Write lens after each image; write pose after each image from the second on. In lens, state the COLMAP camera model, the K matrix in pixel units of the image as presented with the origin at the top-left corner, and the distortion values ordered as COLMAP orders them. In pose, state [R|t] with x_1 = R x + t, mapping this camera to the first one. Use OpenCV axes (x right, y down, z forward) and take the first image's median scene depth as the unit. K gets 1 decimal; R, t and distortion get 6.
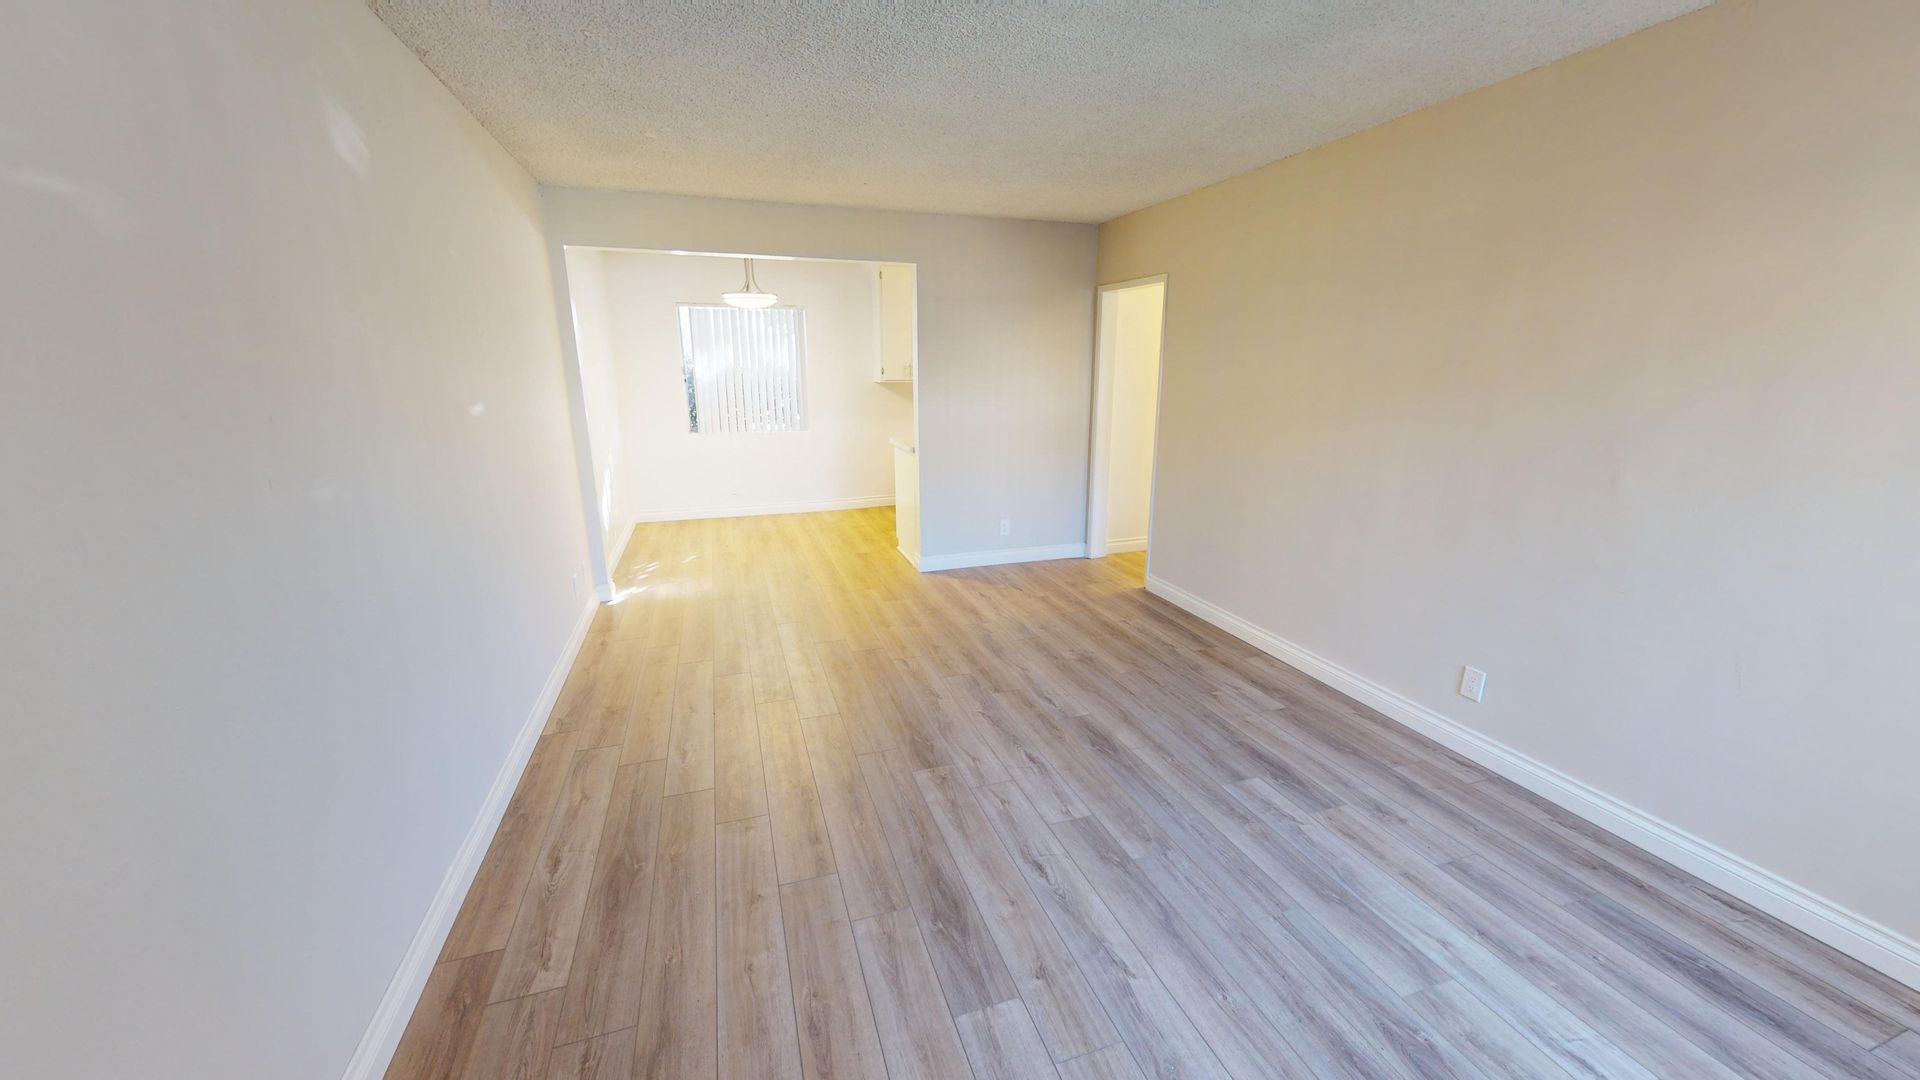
lens RADIAL K [[686.8, 0, 958.8], [0, 686.8, 544.6], [0, 0, 1]] dist [0.035665, 0.000152]
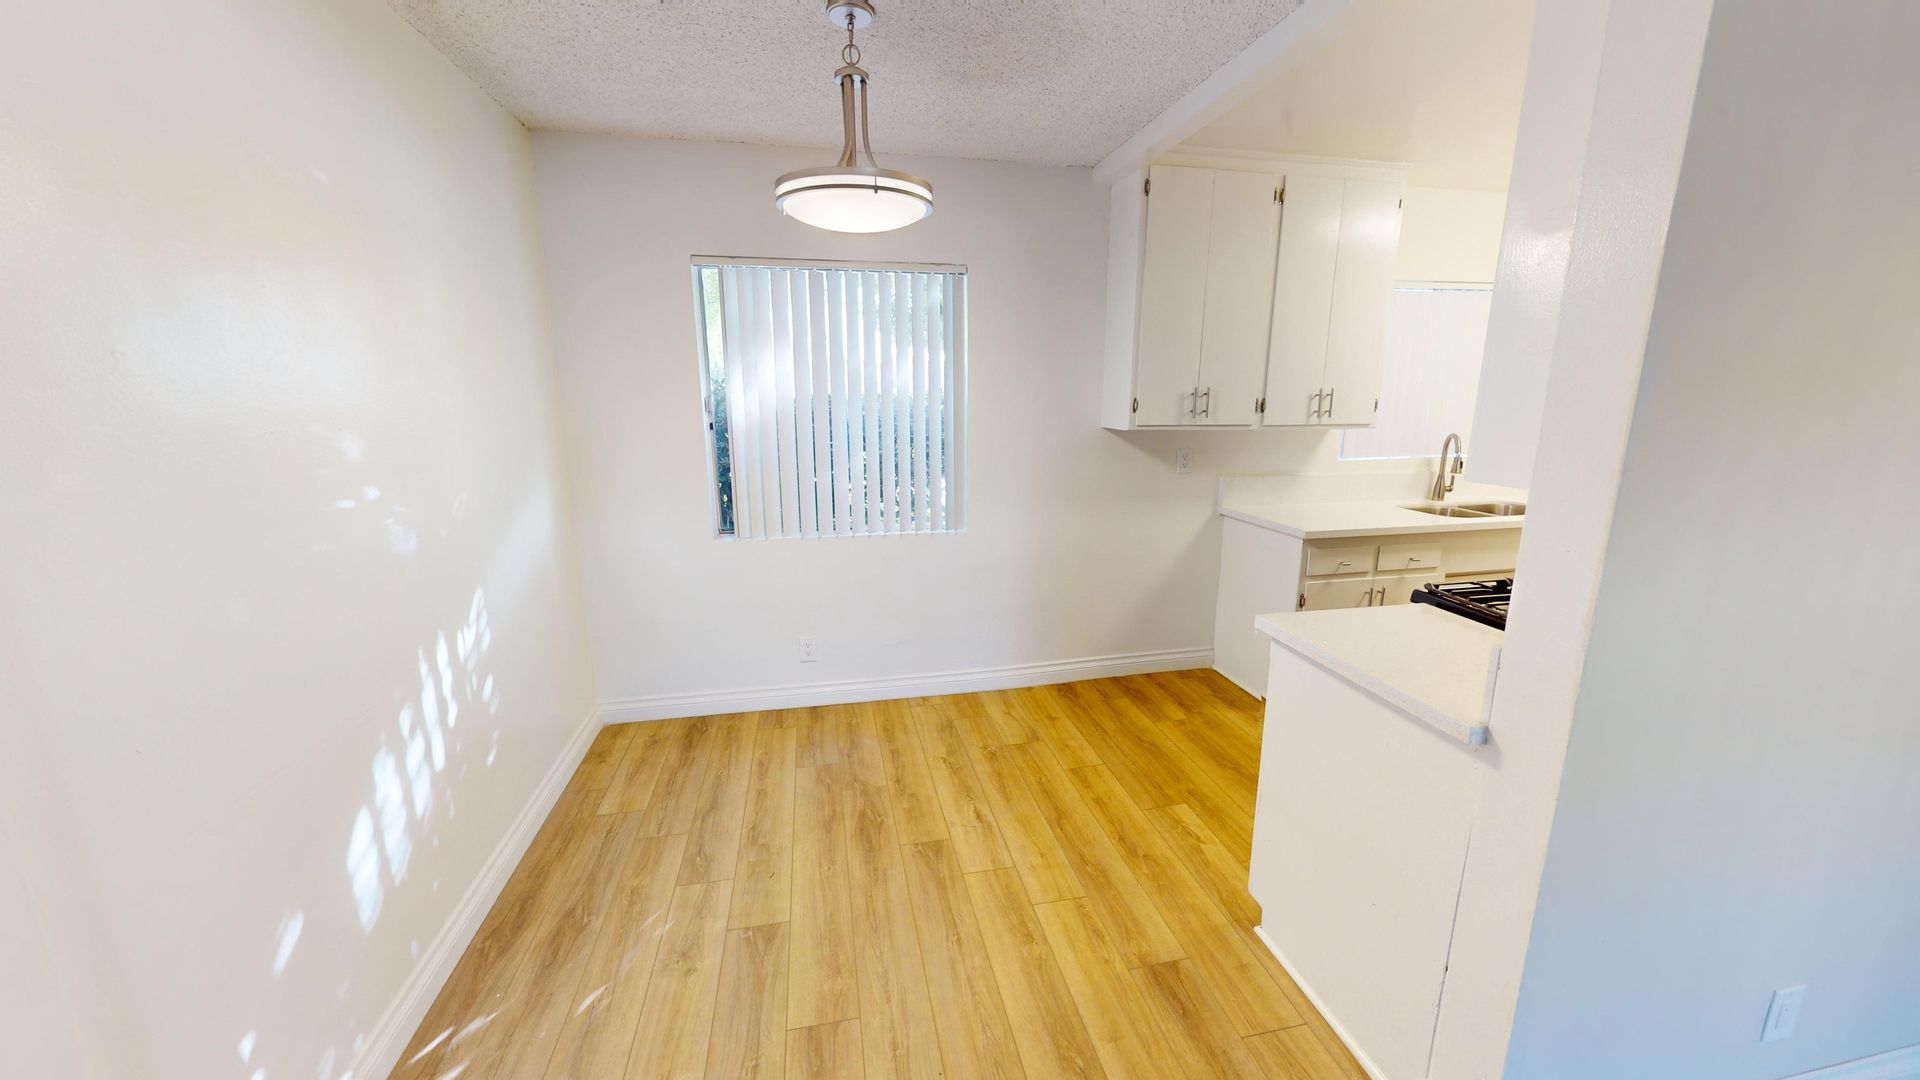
lens RADIAL K [[686.8, 0, 958.8], [0, 686.8, 544.6], [0, 0, 1]] dist [0.035665, 0.000152]
pose [[0.992947, 0.020769, -0.116727, -0.171981], [-0.023834, 0.999405, -0.024929, -0.150501], [0.116139, 0.027535, 0.992851, 0.556335]]
